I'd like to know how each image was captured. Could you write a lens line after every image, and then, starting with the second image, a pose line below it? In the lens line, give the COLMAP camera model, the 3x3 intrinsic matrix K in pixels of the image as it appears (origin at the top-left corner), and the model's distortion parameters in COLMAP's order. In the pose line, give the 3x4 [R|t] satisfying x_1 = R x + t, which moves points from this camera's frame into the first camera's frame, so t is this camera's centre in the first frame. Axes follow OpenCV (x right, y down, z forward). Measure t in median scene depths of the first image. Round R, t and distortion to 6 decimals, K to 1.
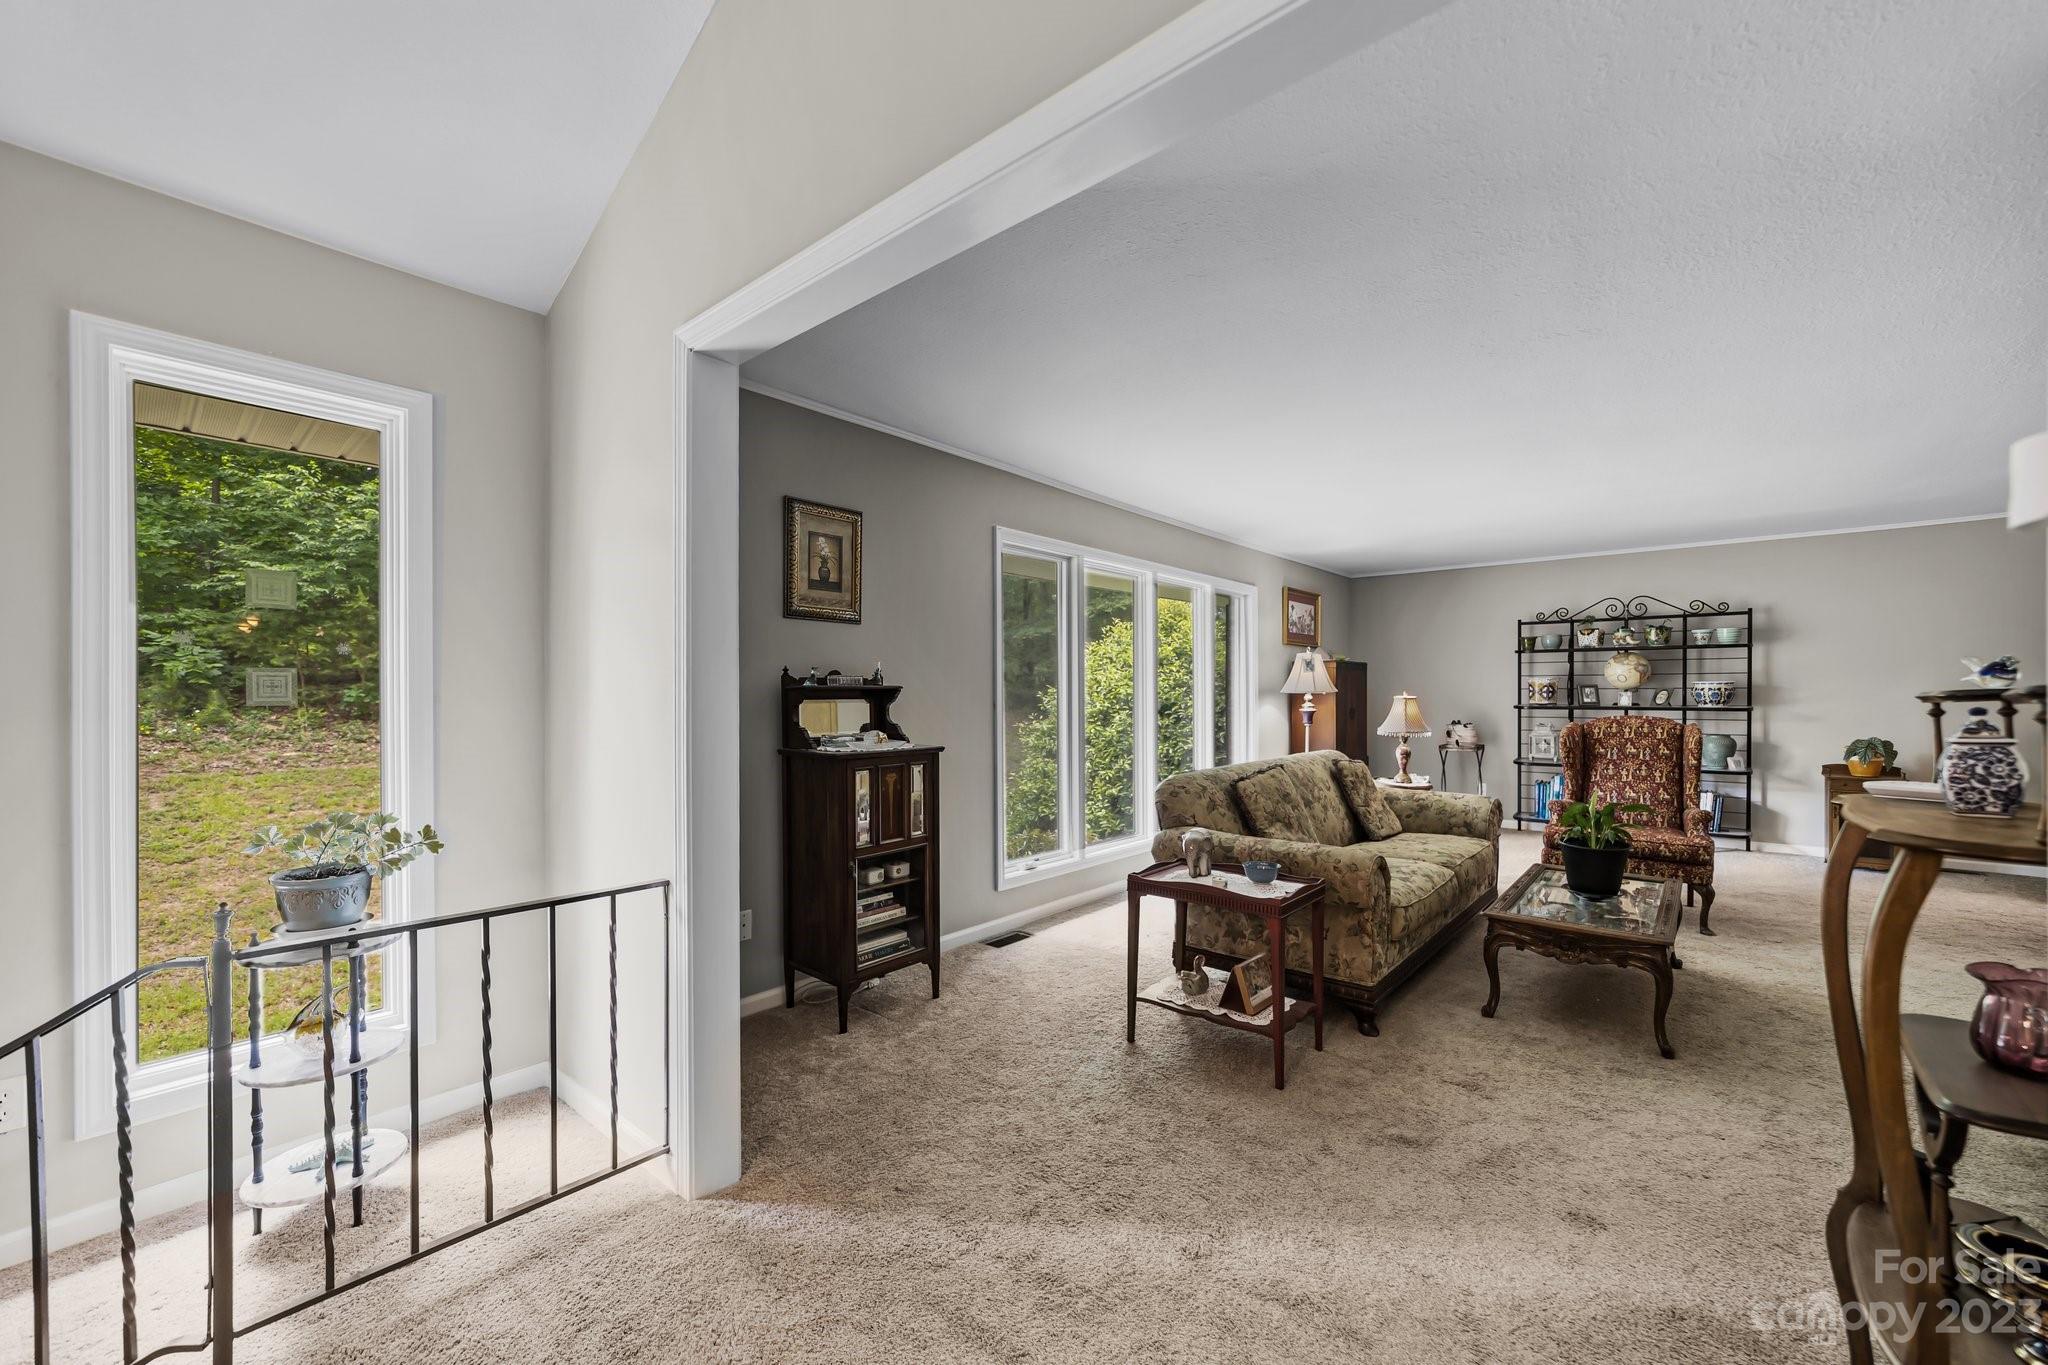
lens RADIAL K [[790.7, 0, 1024.5], [0, 790.7, 692.5], [0, 0, 1]] dist [-0.019198, 0.009244]
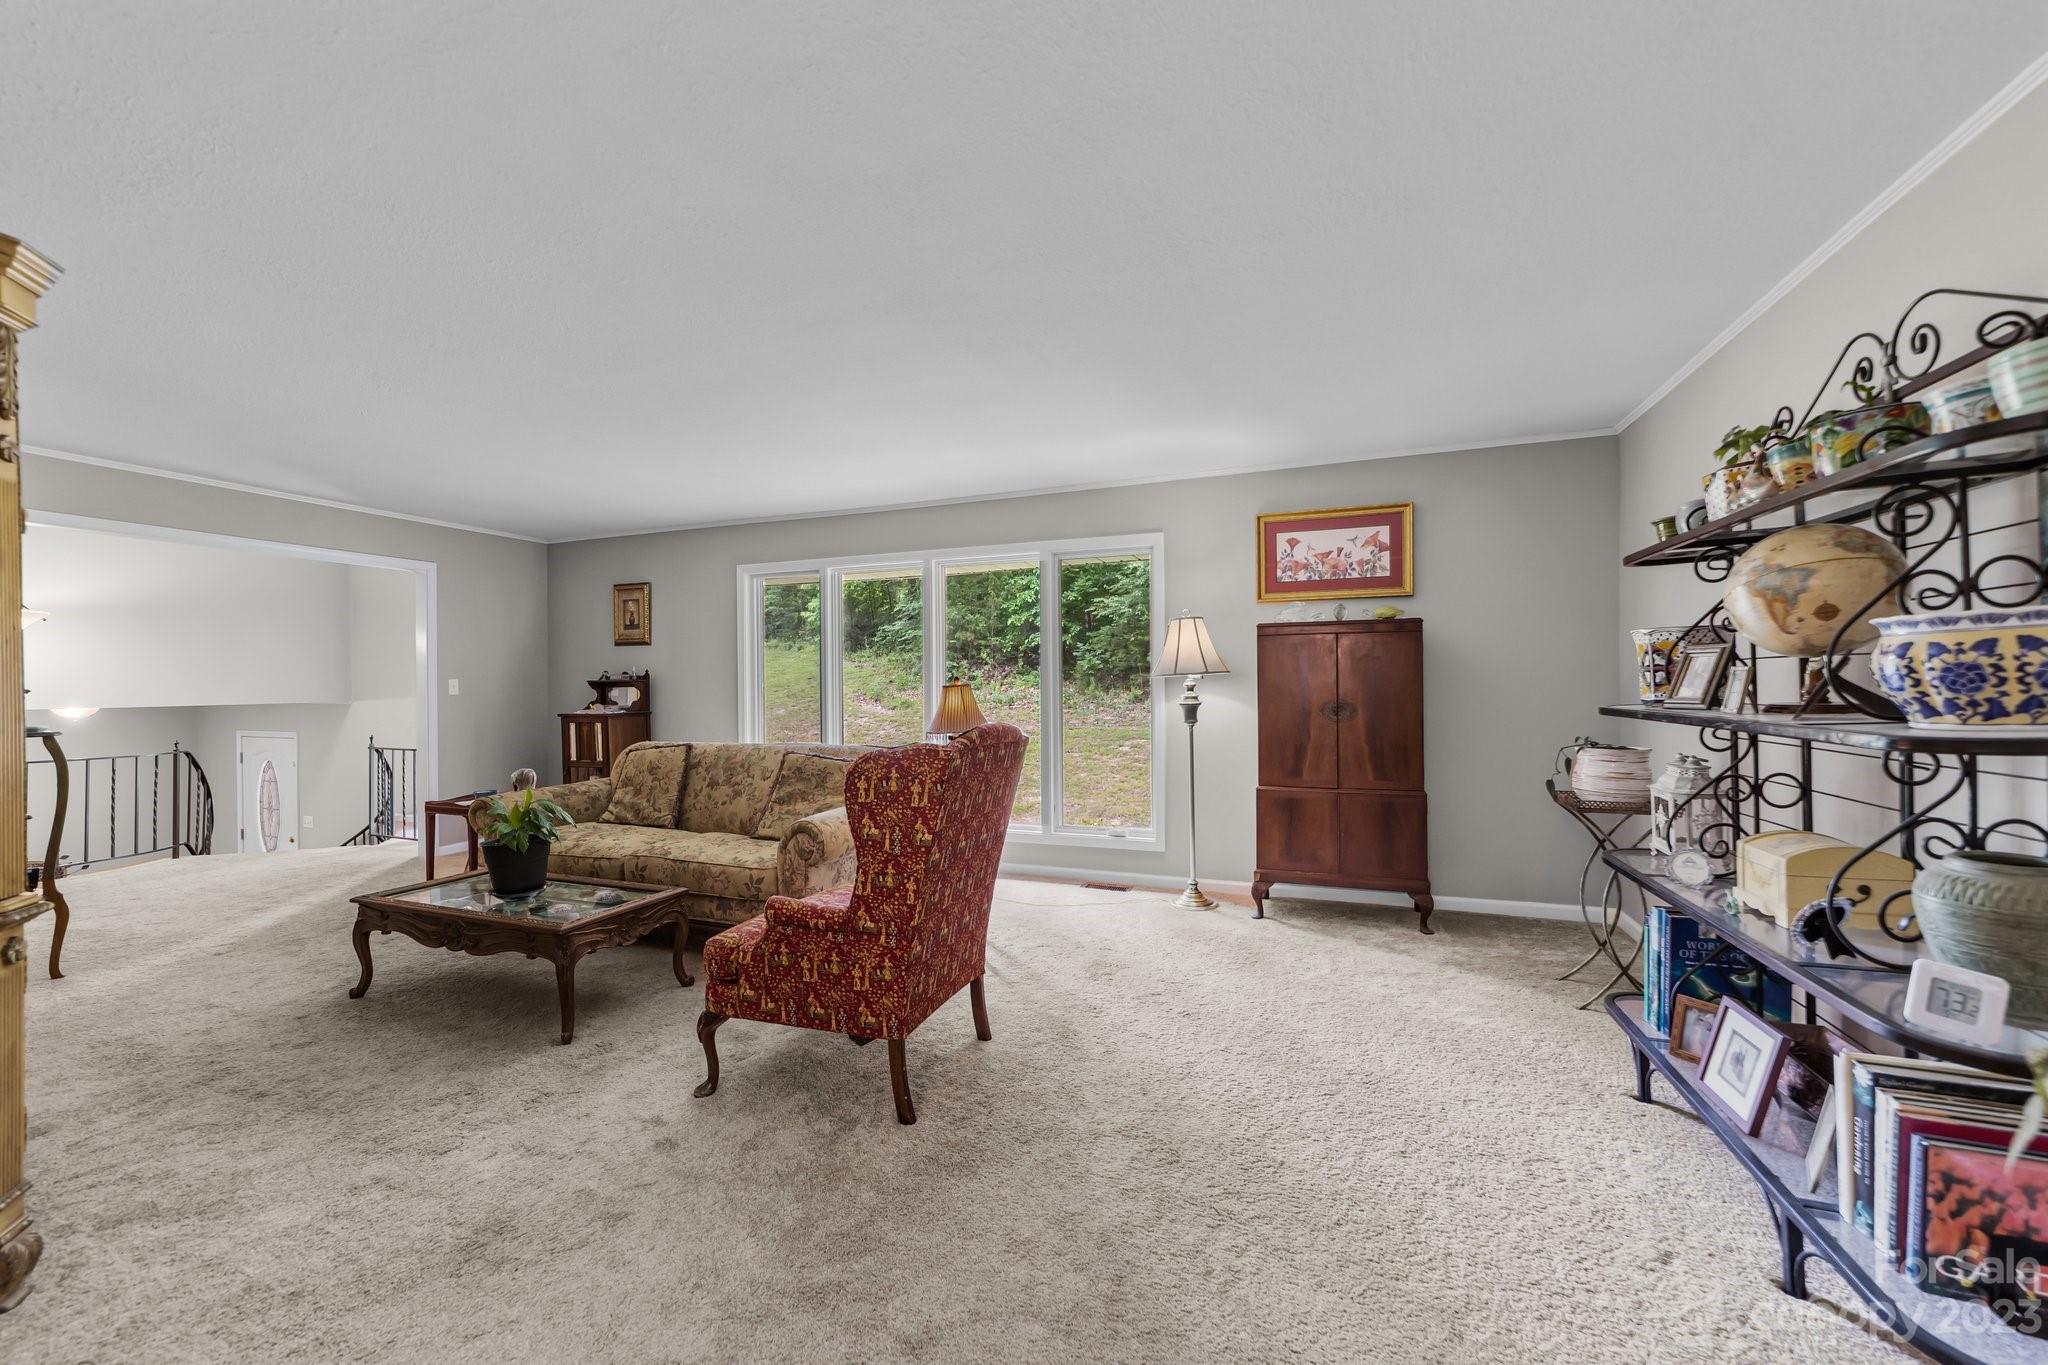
lens RADIAL K [[790.7, 0, 1024.5], [0, 790.7, 692.5], [0, 0, 1]] dist [-0.019198, 0.009244]
pose [[0.340861, 0.001727, -0.940112, 1.844527], [0.007407, 0.999962, 0.004523, 0.019286], [0.940085, -0.008505, 0.340835, 1.256021]]
